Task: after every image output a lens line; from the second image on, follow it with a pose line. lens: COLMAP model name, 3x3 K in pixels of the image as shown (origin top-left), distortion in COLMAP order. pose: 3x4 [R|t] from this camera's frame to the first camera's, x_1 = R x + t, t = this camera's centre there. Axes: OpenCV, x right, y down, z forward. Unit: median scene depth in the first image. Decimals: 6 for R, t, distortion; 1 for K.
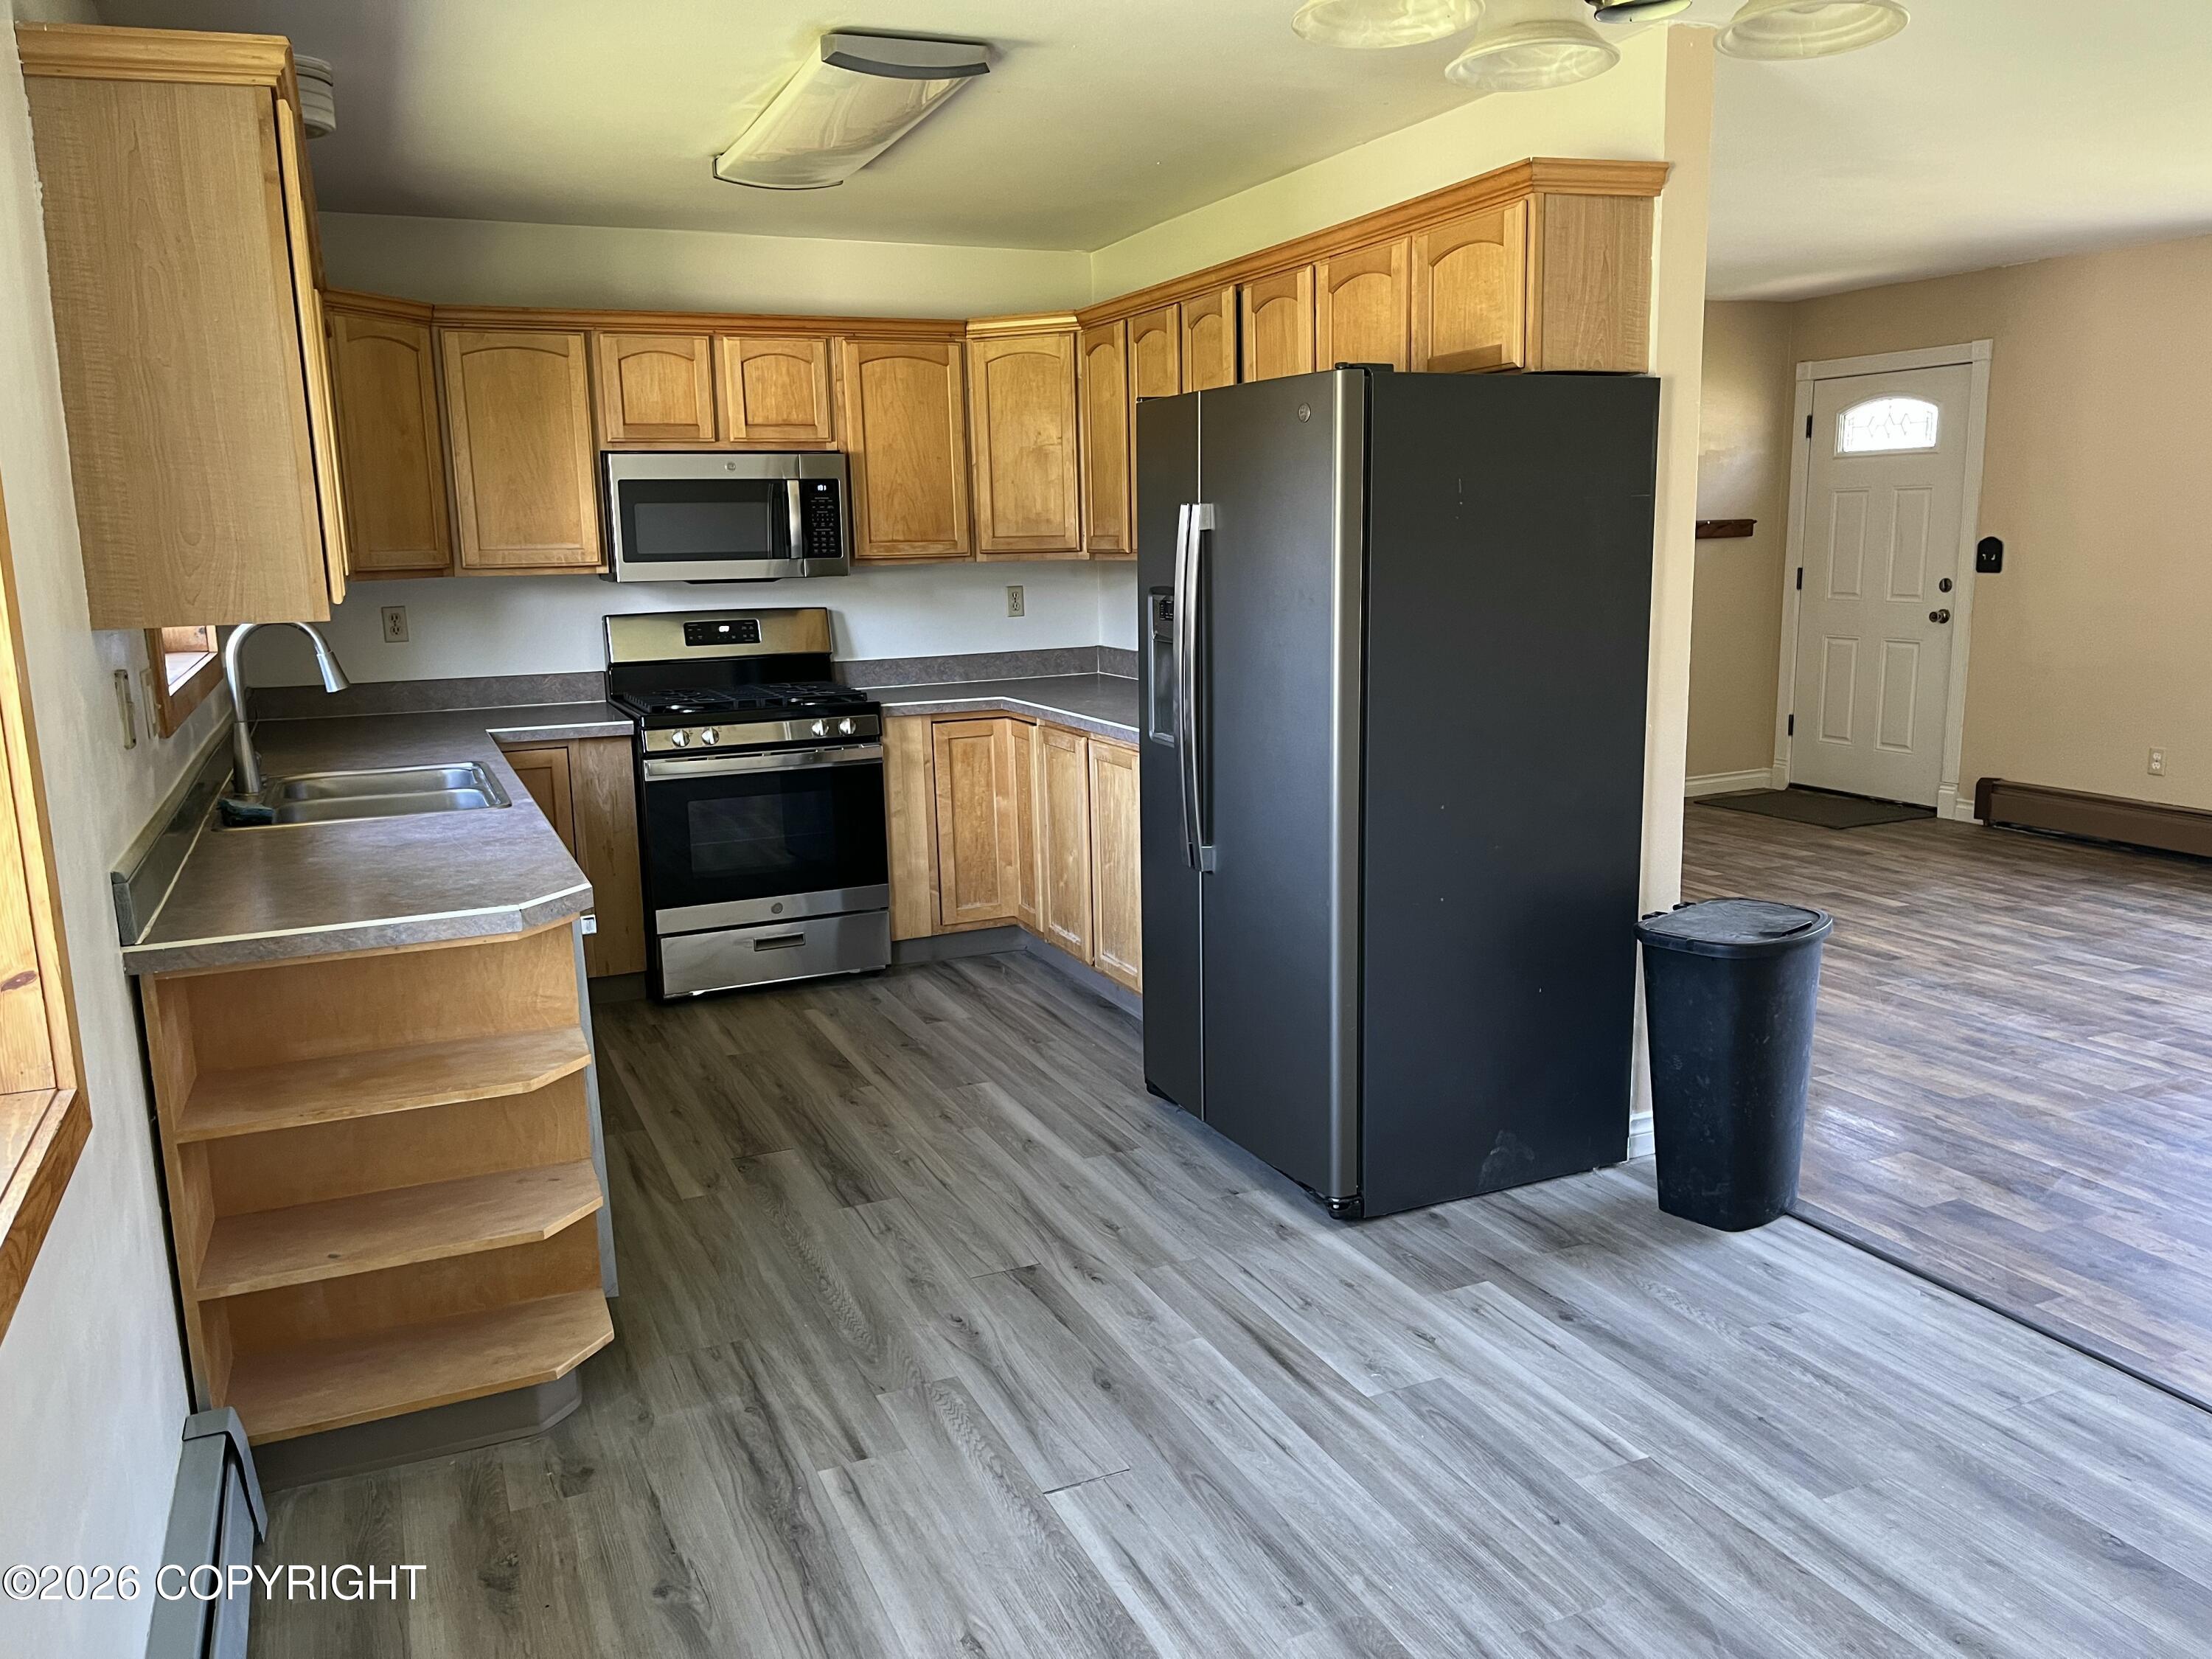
lens RADIAL K [[1668.7, 0, 1104.9], [0, 1668.7, 820.7], [0, 0, 1]] dist [0.082419, -0.107155]
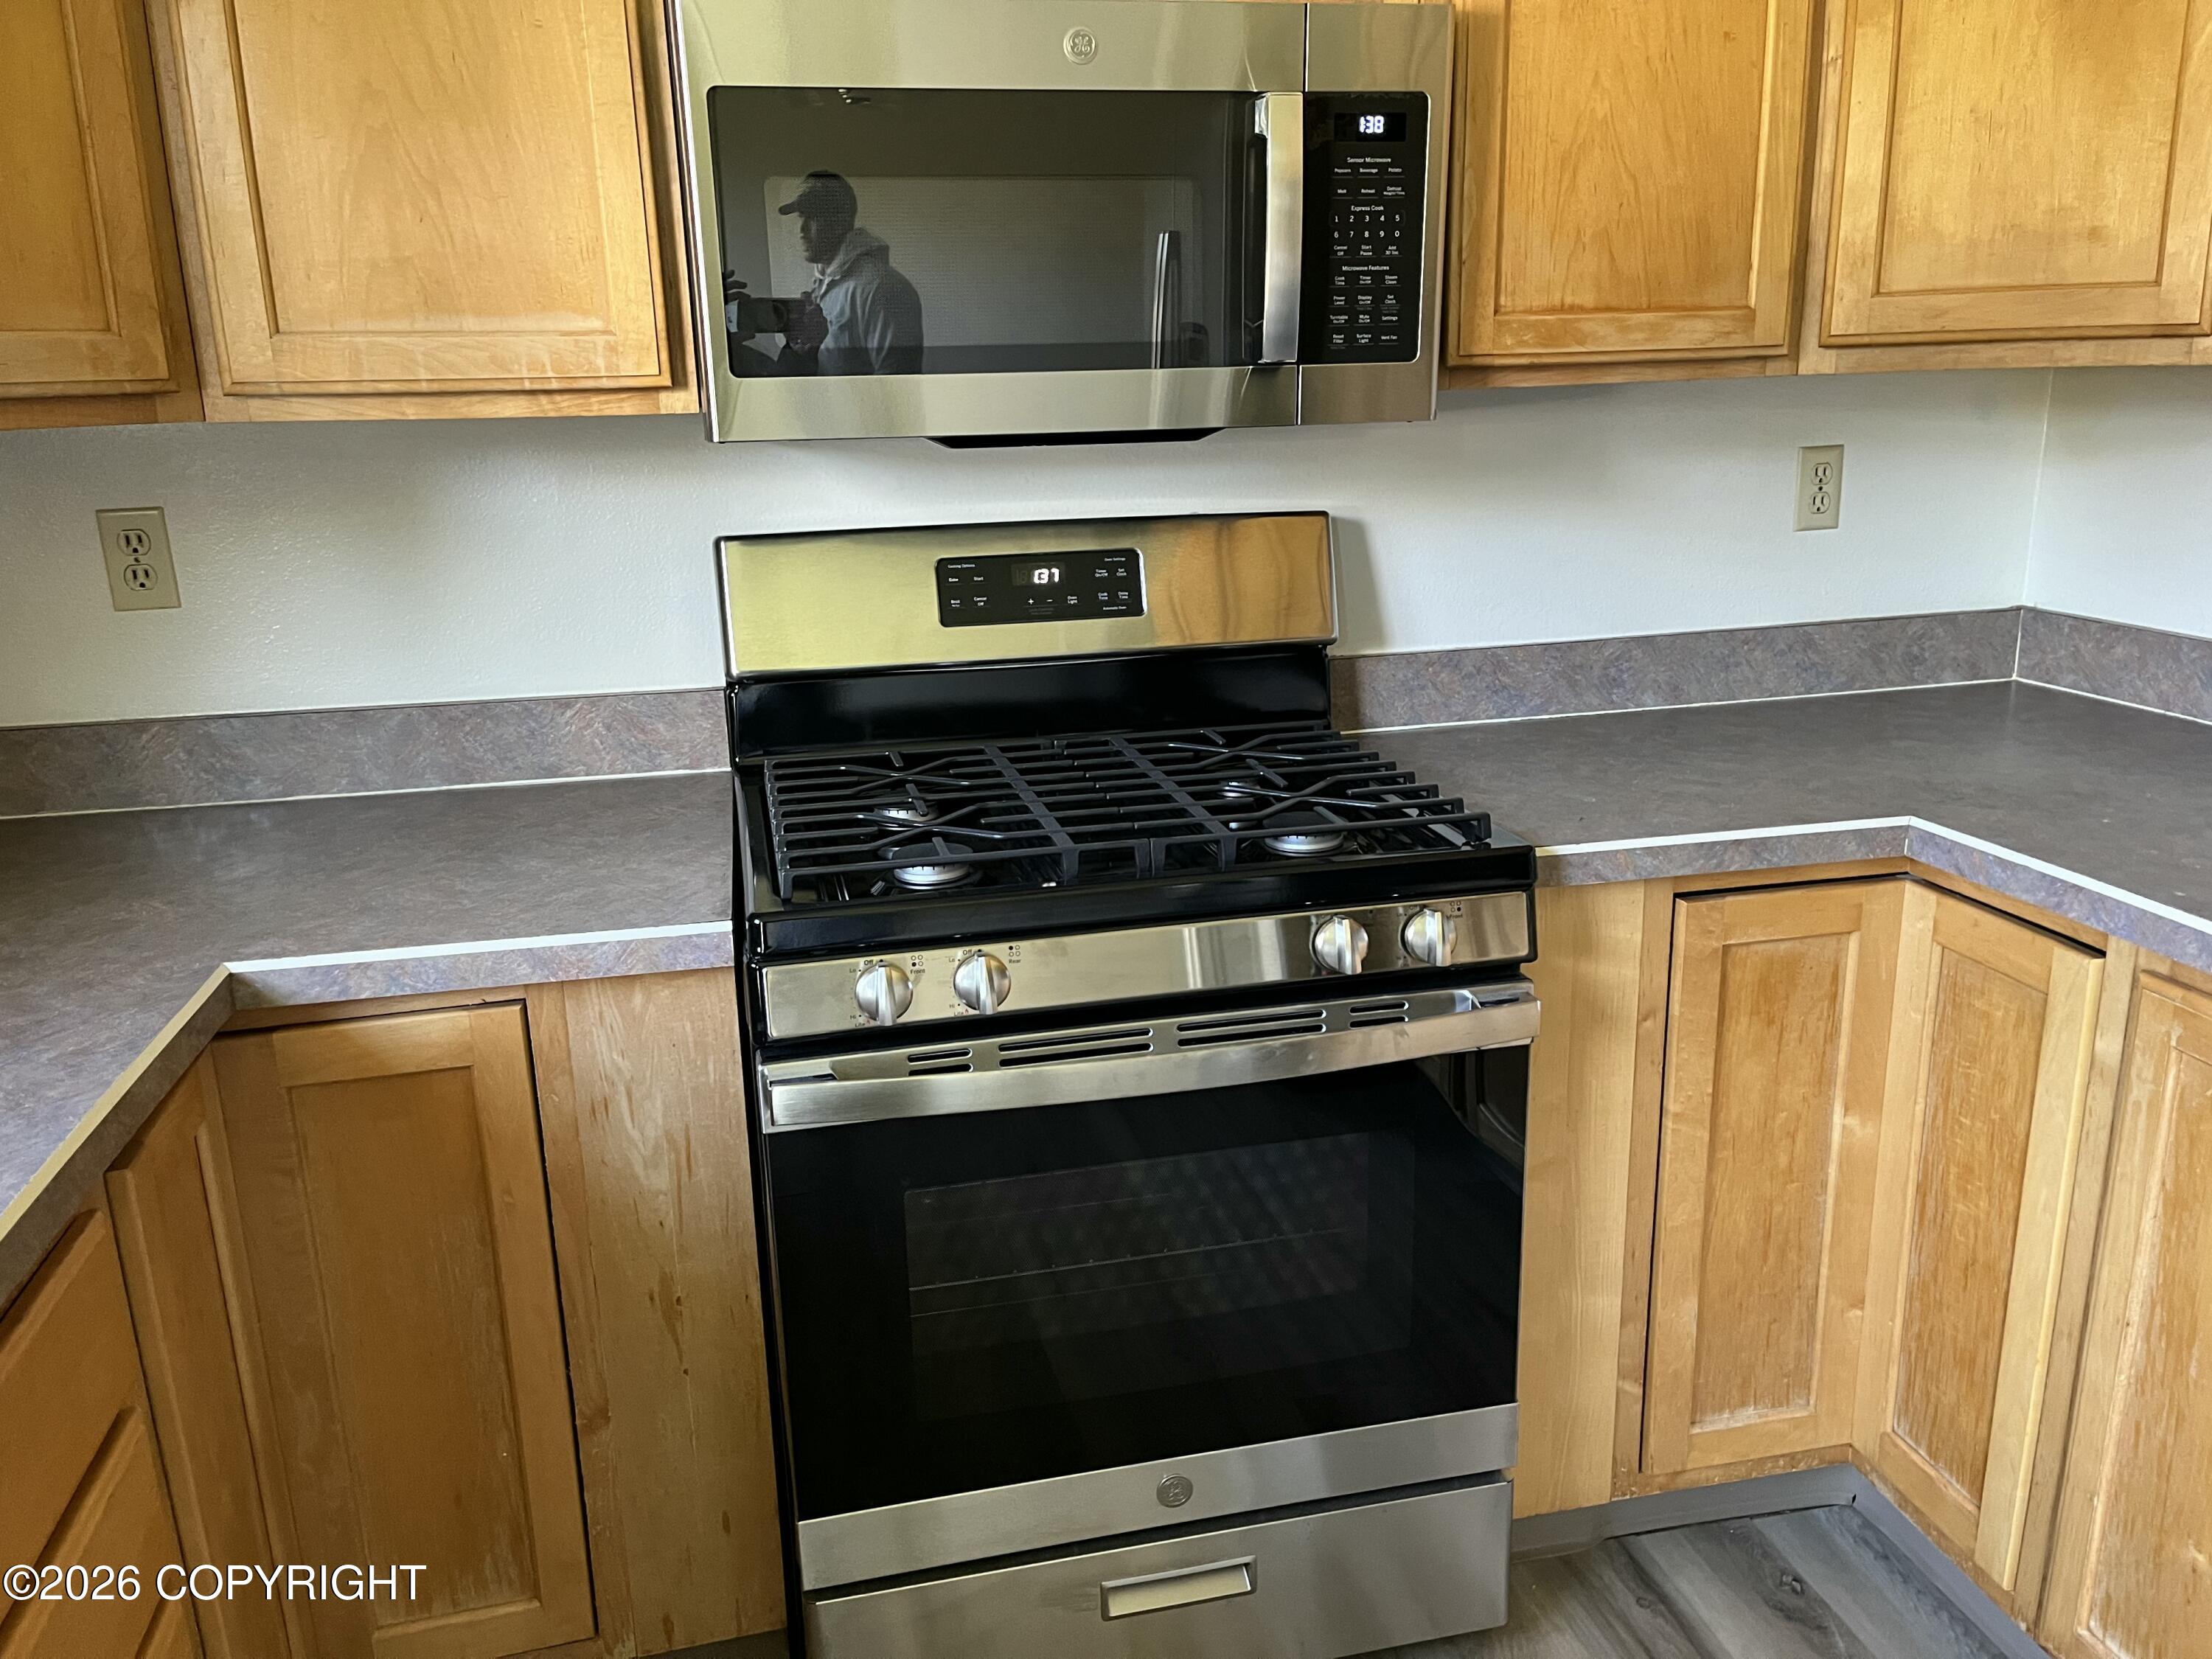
lens RADIAL K [[1668.7, 0, 1095.4], [0, 1668.7, 838.8], [0, 0, 1]] dist [0.082419, -0.107155]
pose [[0.978511, 0.053369, -0.199169, -0.170987], [-0.033463, 0.994220, 0.102010, -0.113599], [0.203462, -0.093153, 0.974641, 0.776154]]
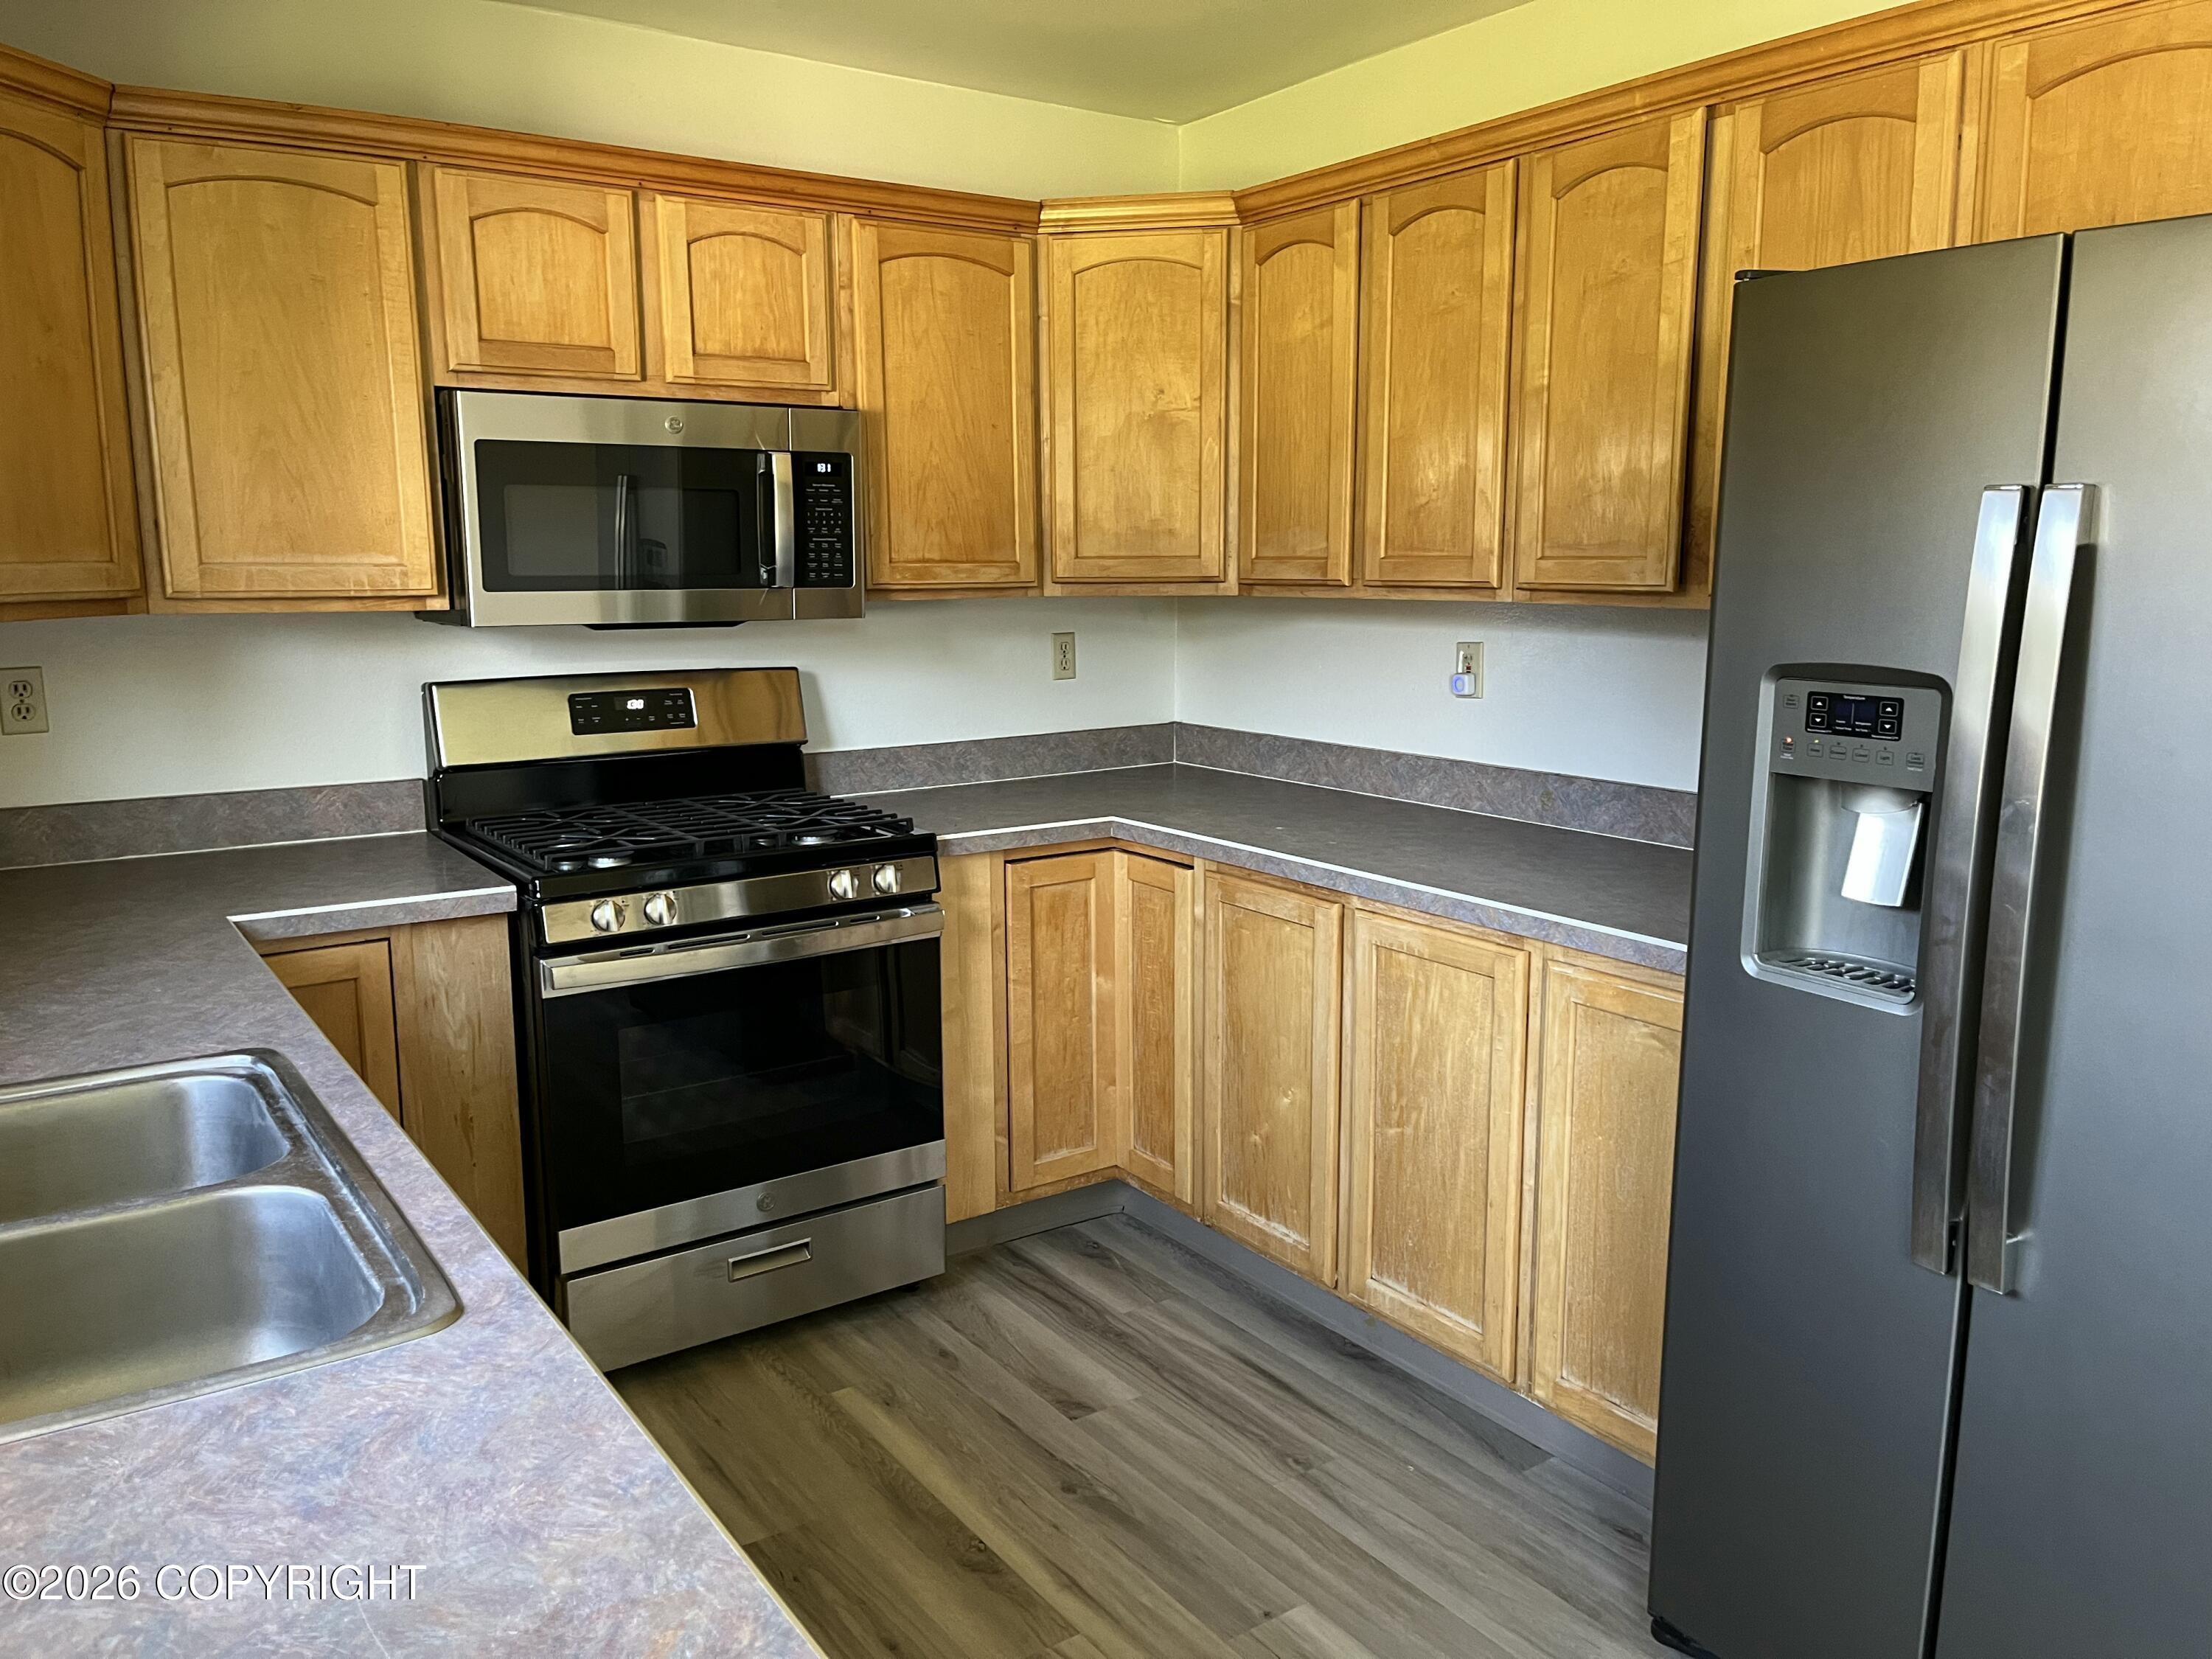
lens RADIAL K [[1668.7, 0, 1099.2], [0, 1668.7, 839.8], [0, 0, 1]] dist [0.082419, -0.107155]
pose [[0.982492, -0.011937, 0.185924, -0.210749], [0.012693, 0.999915, -0.002879, -0.075060], [-0.185874, 0.005189, 0.982560, 0.464742]]
